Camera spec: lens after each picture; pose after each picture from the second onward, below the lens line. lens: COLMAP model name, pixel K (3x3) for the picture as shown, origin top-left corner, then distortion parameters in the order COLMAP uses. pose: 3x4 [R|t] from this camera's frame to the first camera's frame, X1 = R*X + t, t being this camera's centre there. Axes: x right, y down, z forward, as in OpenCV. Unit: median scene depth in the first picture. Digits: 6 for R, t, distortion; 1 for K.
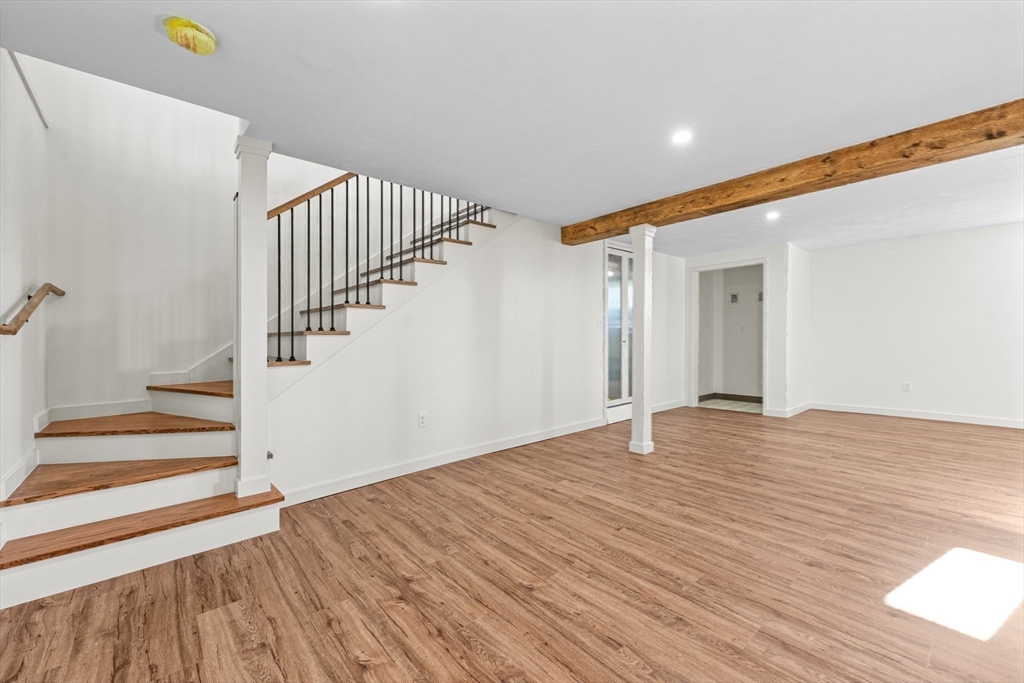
lens RADIAL K [[412.2, 0, 517.7], [0, 412.2, 341.5], [0, 0, 1]] dist [0.000149, 0.000025]
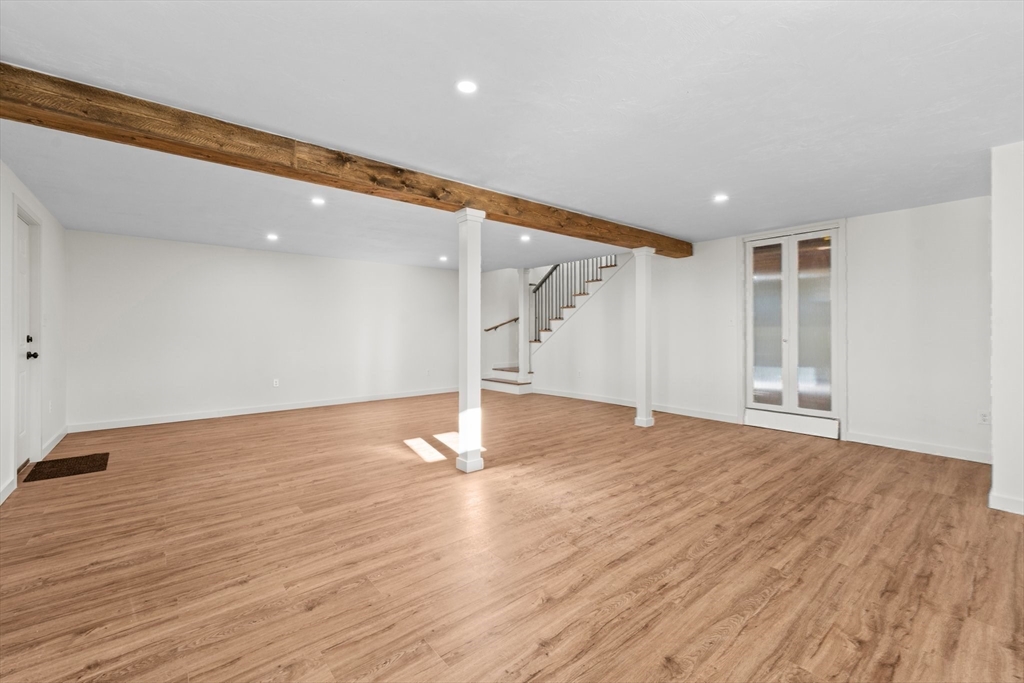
lens RADIAL K [[420.9, 0, 518.1], [0, 420.9, 338.5], [0, 0, 1]] dist [-0.001171, 0.000053]
pose [[-0.025841, 0.019086, -0.999484, 1.872154], [-0.018716, 0.999633, 0.019573, -0.017491], [0.999491, 0.019212, -0.025474, 0.761403]]
